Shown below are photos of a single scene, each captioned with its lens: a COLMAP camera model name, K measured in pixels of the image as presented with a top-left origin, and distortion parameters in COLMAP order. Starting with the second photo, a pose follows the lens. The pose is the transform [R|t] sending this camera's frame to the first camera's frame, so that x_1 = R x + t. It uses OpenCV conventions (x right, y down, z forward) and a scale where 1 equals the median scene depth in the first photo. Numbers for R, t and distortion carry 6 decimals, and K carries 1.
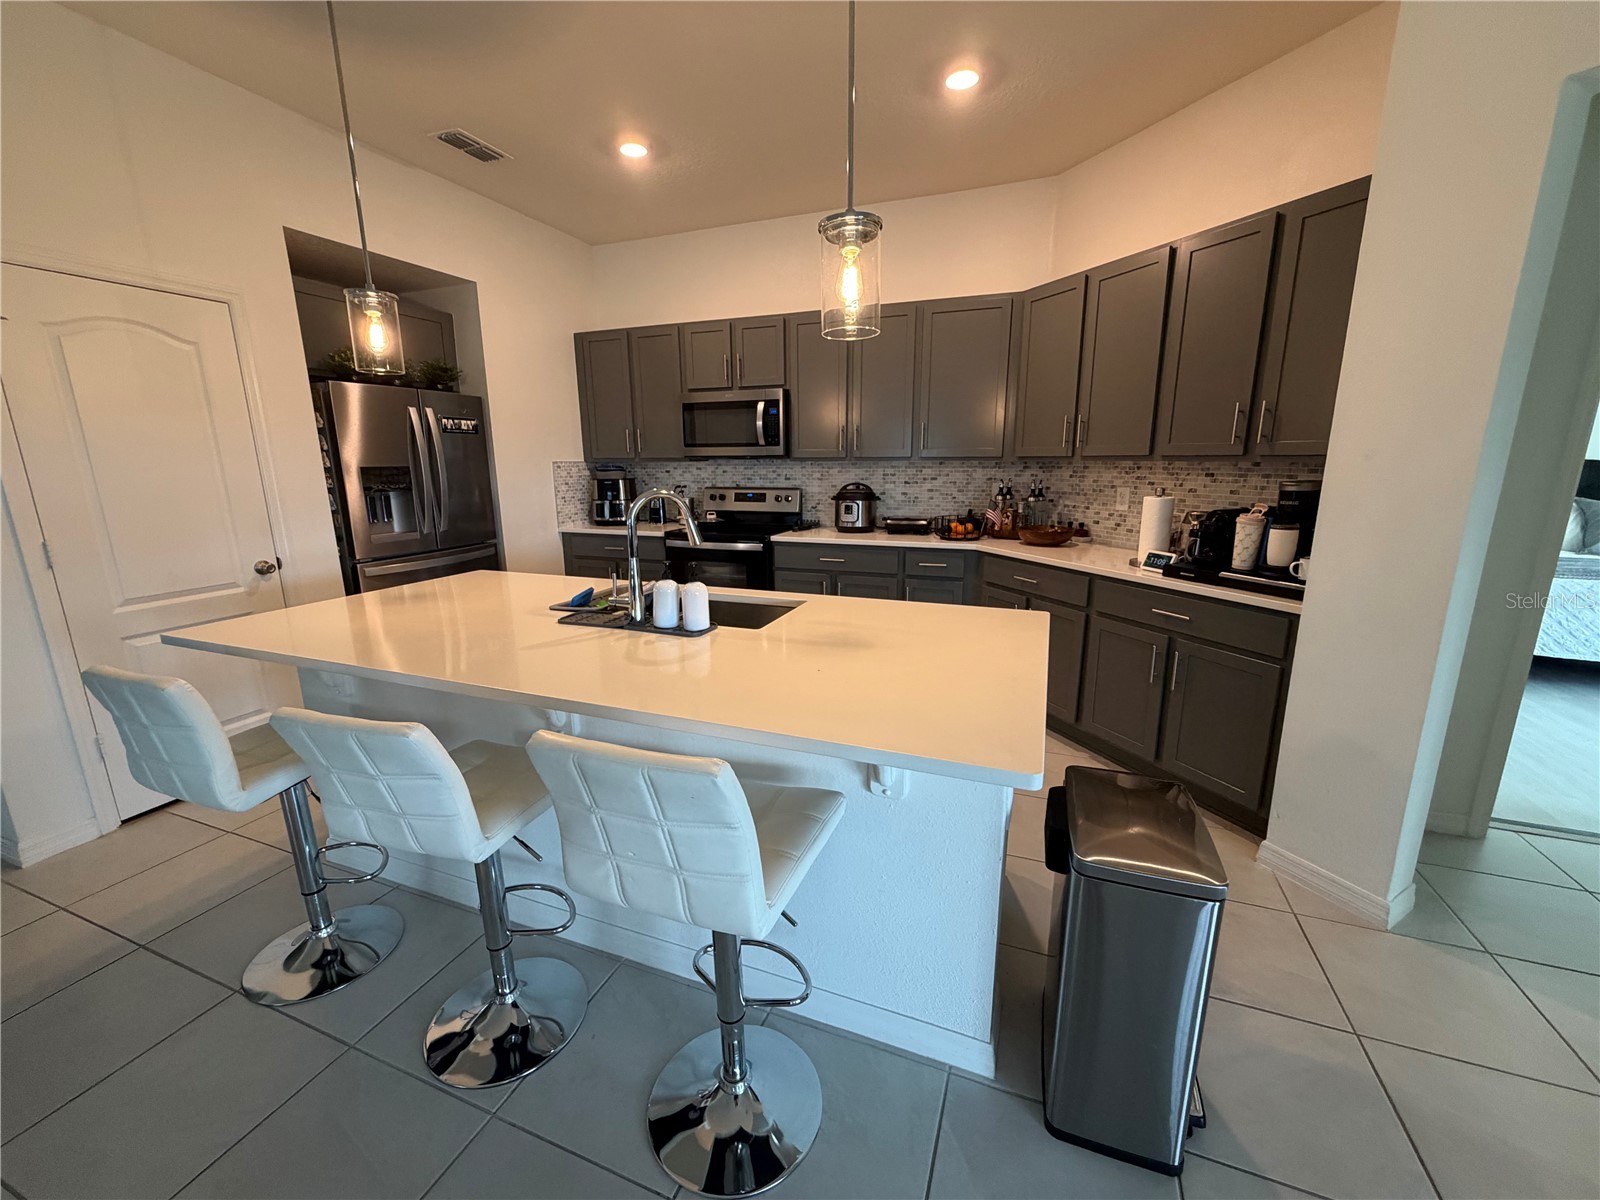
lens RADIAL K [[638.1, 0, 798.8], [0, 638.1, 601.4], [0, 0, 1]] dist [0.000269, 0.000228]
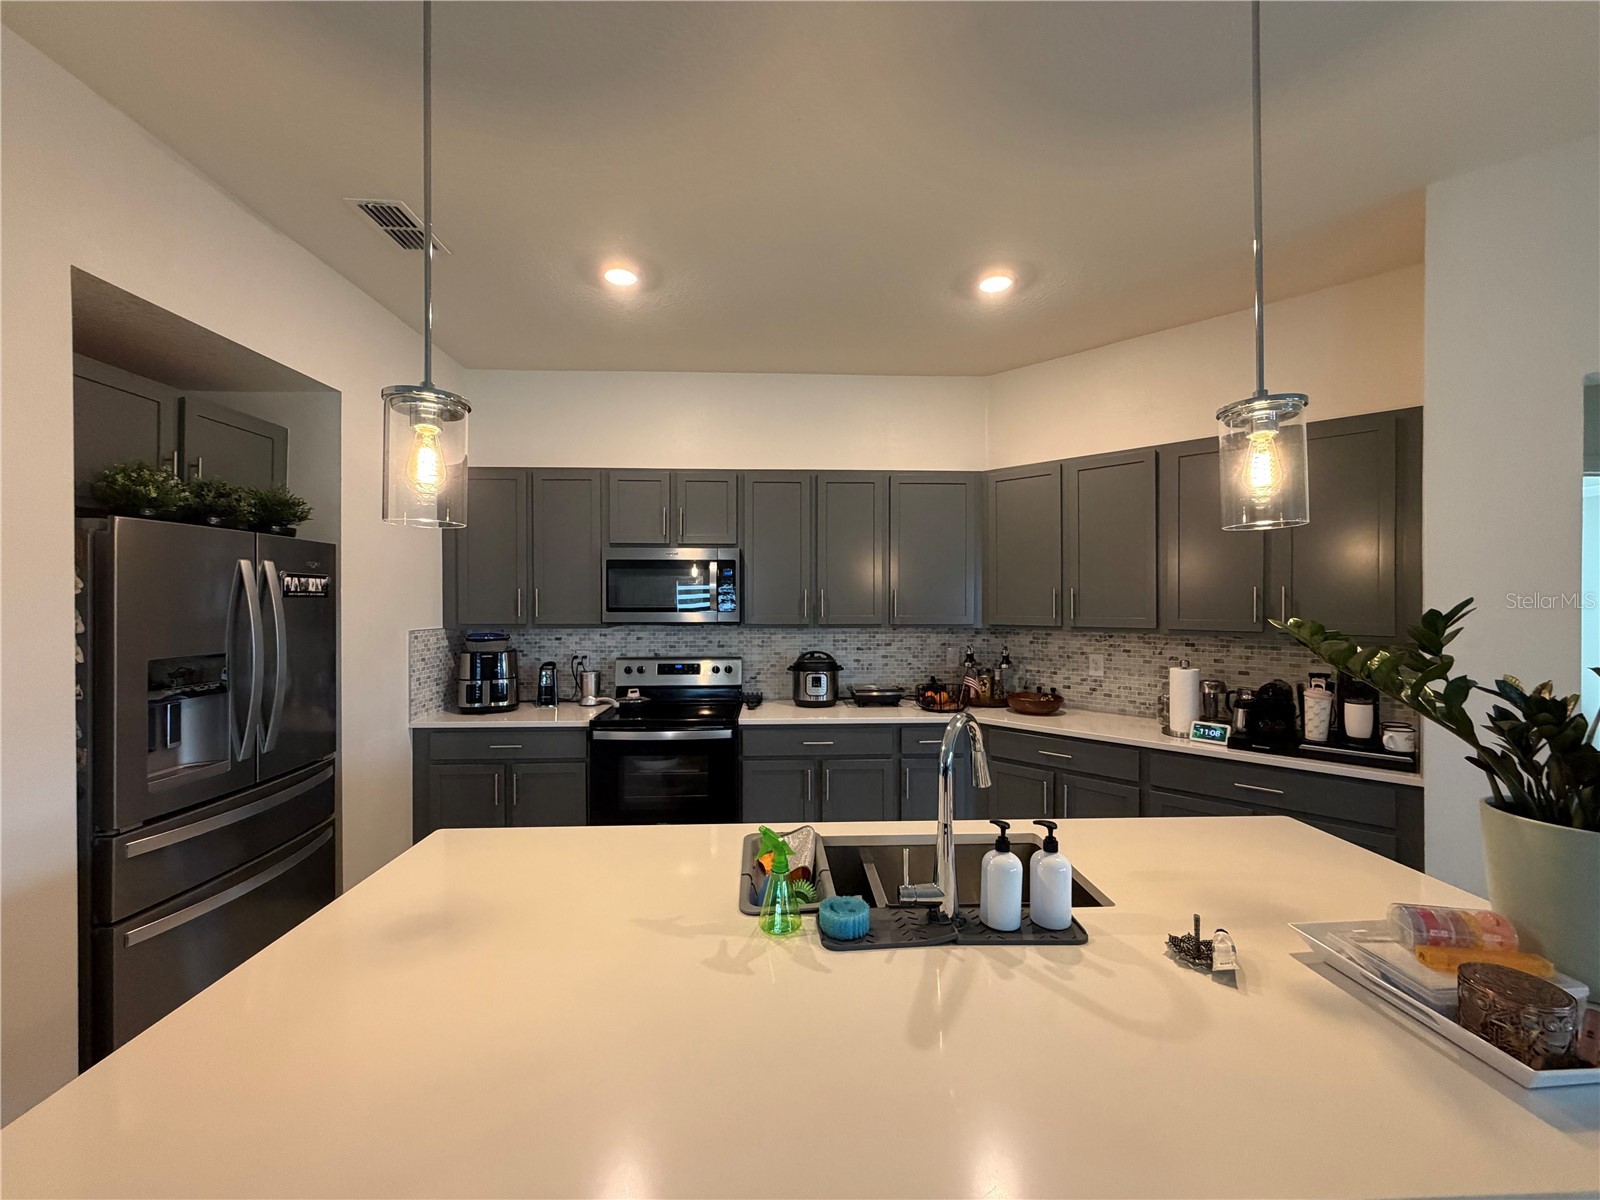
lens RADIAL K [[638.1, 0, 798.9], [0, 638.1, 603.1], [0, 0, 1]] dist [0.000269, 0.000228]
pose [[0.916183, 0.003387, 0.400746, -0.312386], [0.083151, 0.976597, -0.198353, -0.080463], [-0.392039, 0.215050, 0.894460, 0.201388]]
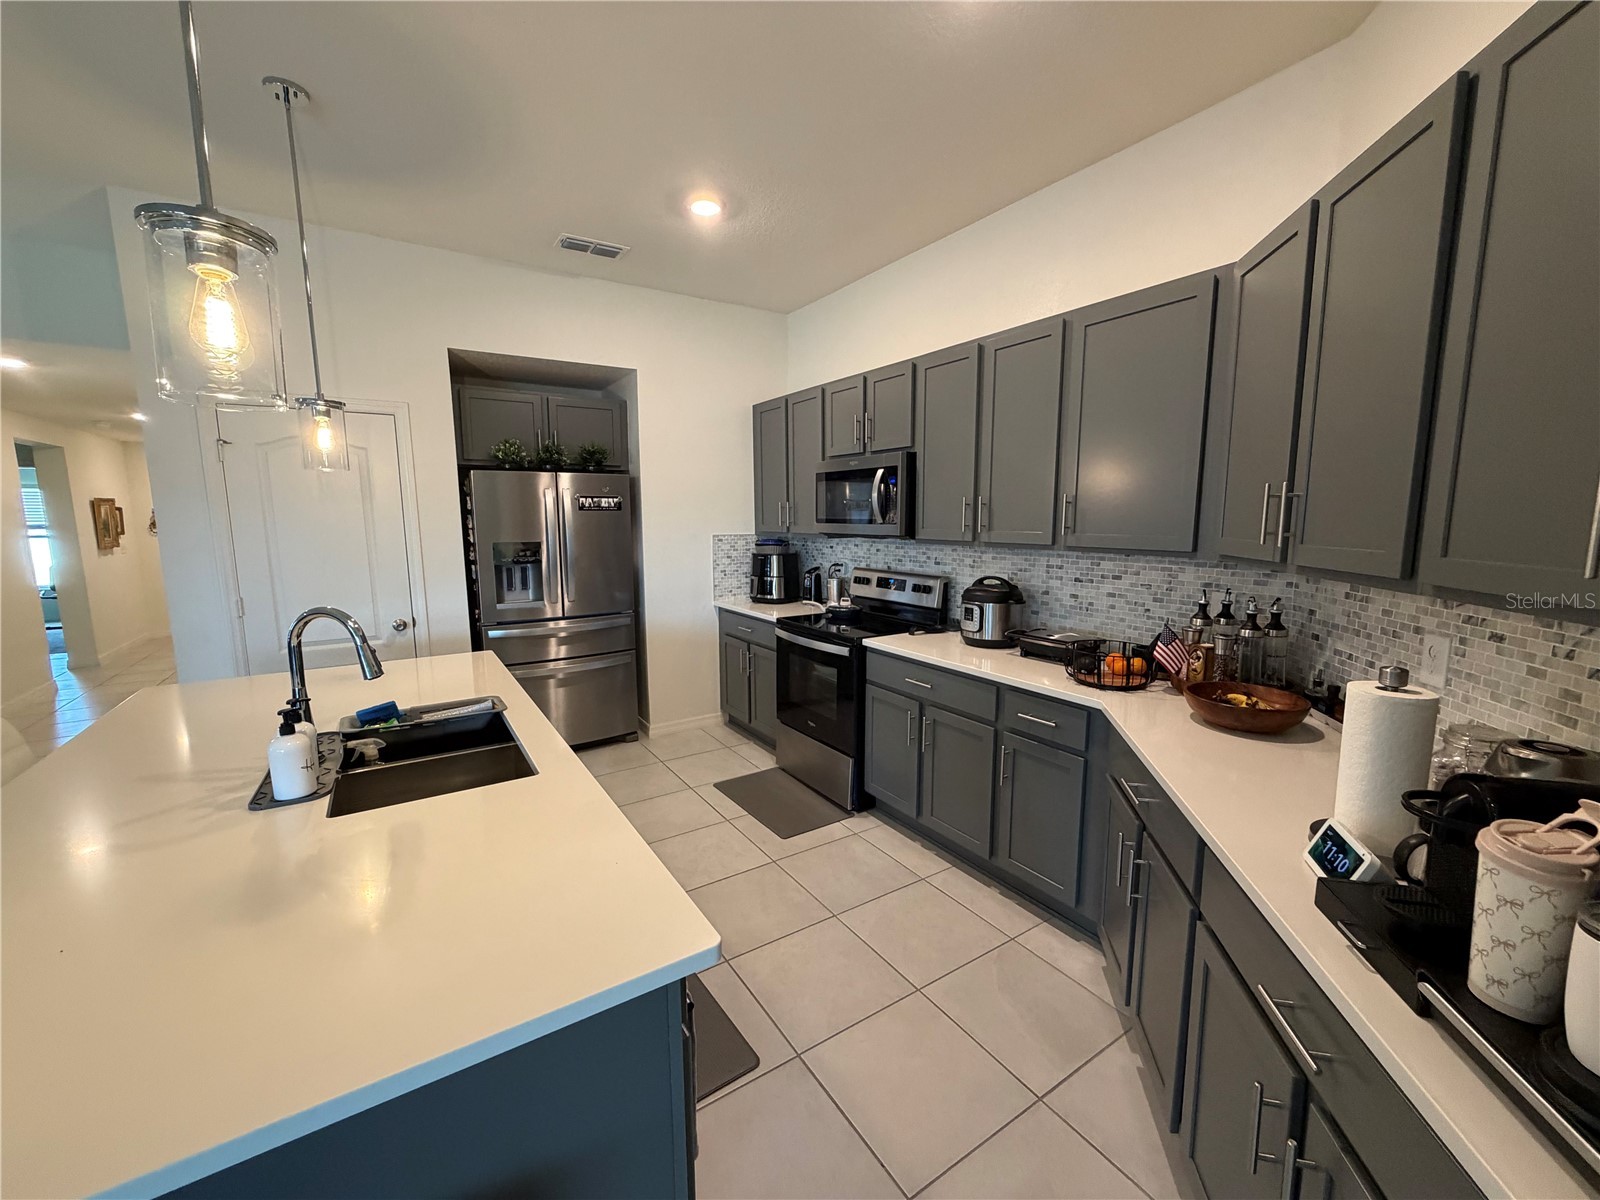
lens RADIAL K [[638.1, 0, 798.0], [0, 638.1, 602.5], [0, 0, 1]] dist [0.000269, 0.000228]
pose [[0.809185, 0.084463, -0.581451, 0.349770], [-0.130931, 0.990651, -0.038308, -0.108944], [0.572780, 0.107128, 0.812679, 0.326235]]
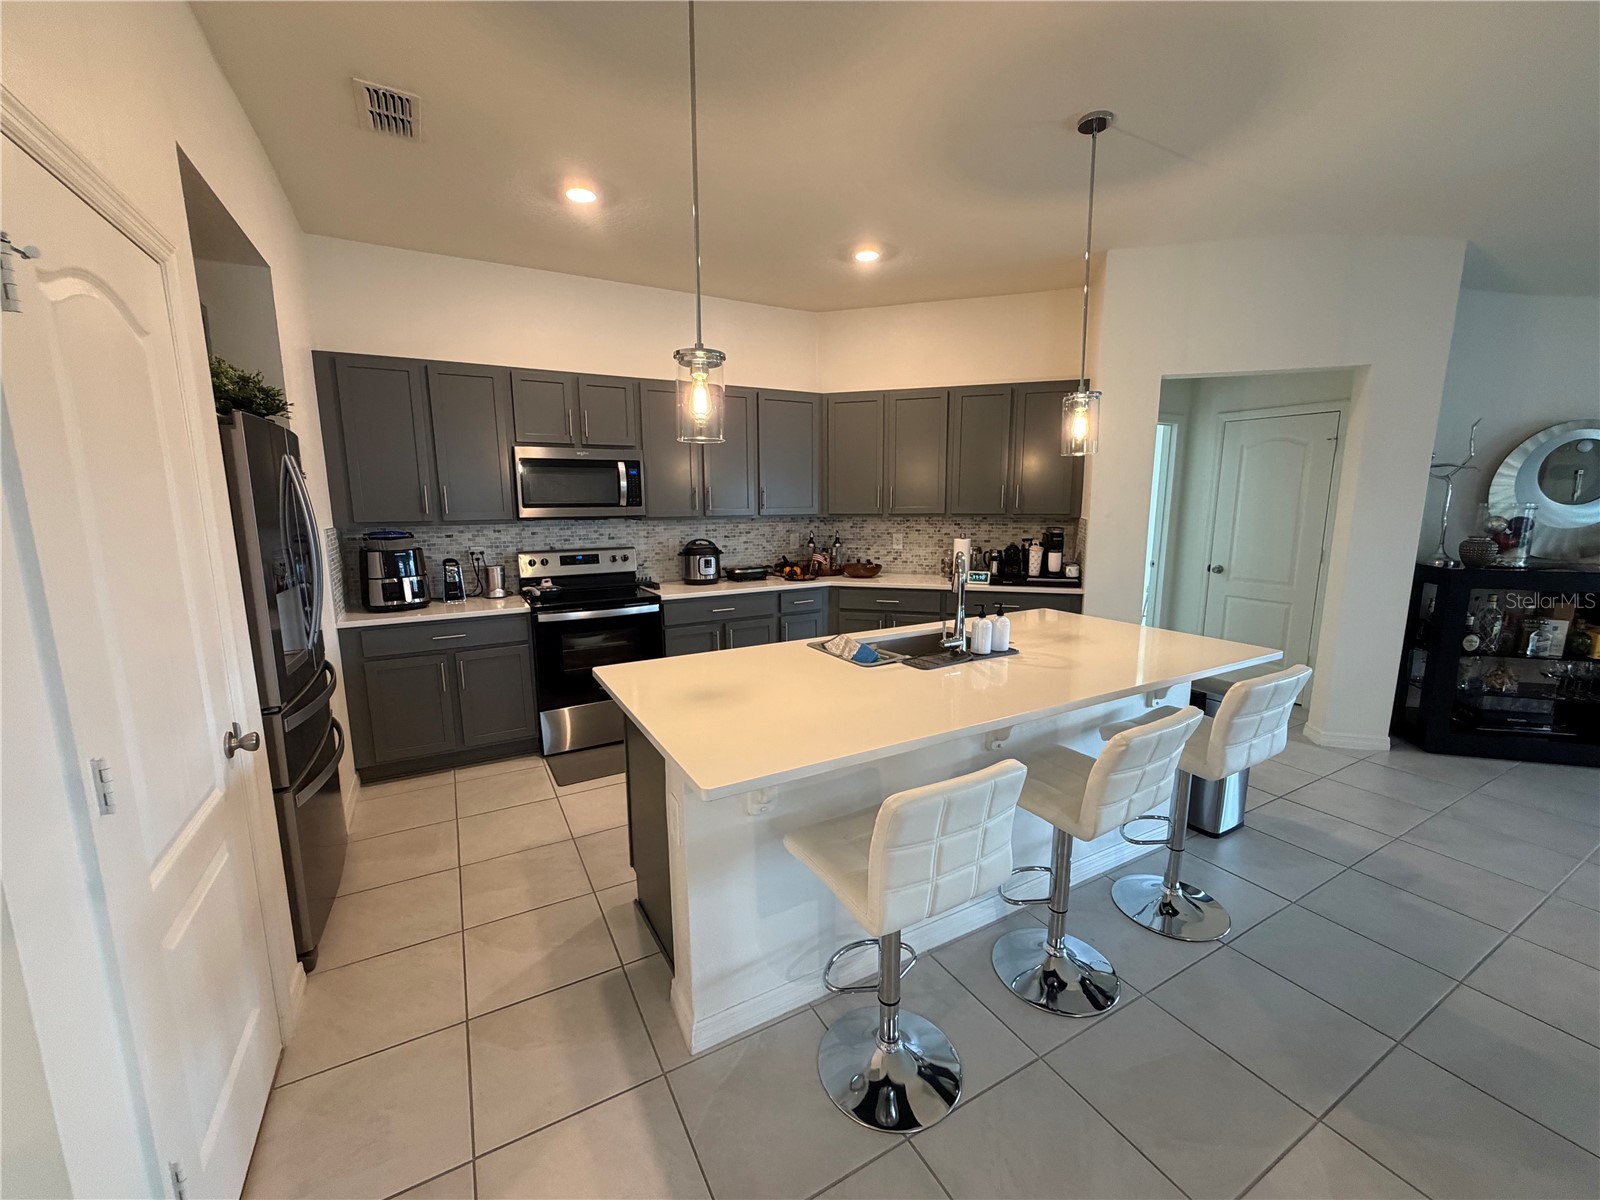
lens RADIAL K [[638.1, 0, 798.3], [0, 638.1, 603.8], [0, 0, 1]] dist [0.000269, 0.000228]
pose [[0.637322, -0.125159, 0.760366, -0.686424], [0.172922, 0.984786, 0.017160, -0.071335], [-0.750945, 0.120548, 0.649269, 0.194775]]
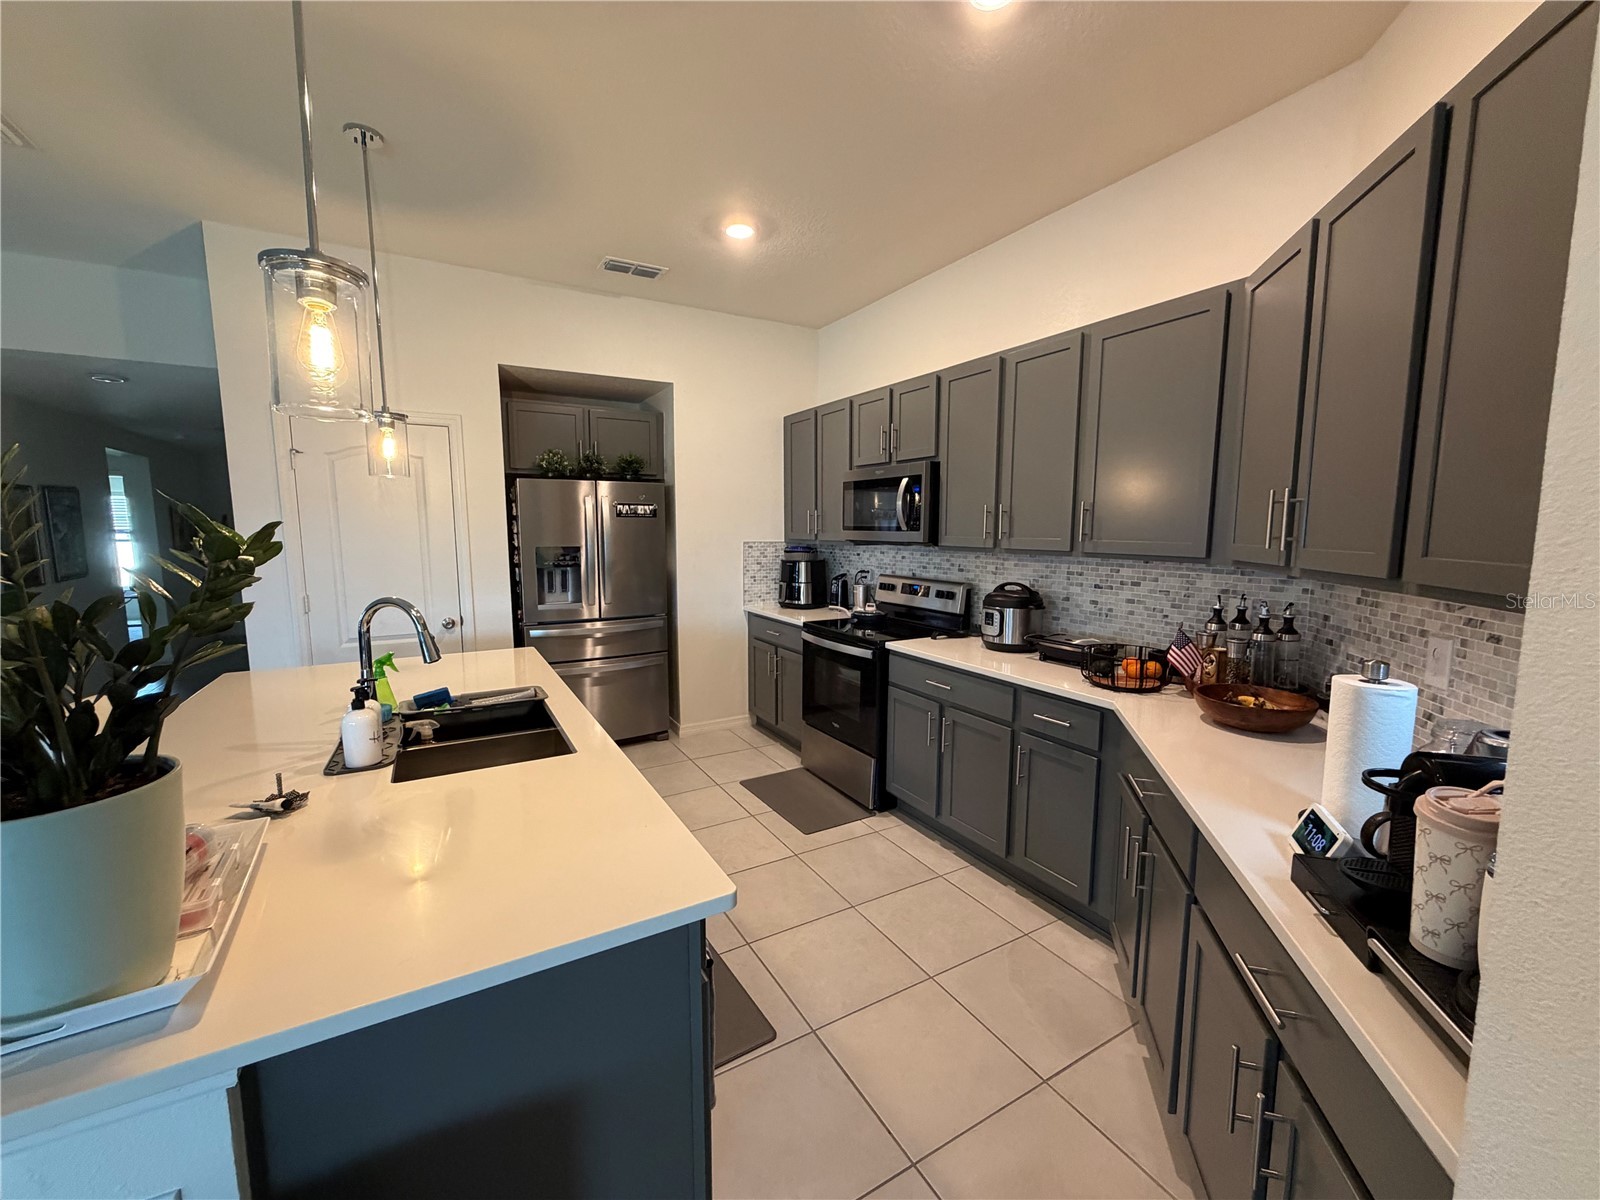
lens RADIAL K [[638.1, 0, 797.7], [0, 638.1, 601.9], [0, 0, 1]] dist [0.000269, 0.000228]
pose [[0.777606, 0.083530, -0.623179, 0.374812], [-0.145666, 0.988104, -0.049318, -0.099204], [0.611646, 0.129126, 0.780523, 0.308706]]
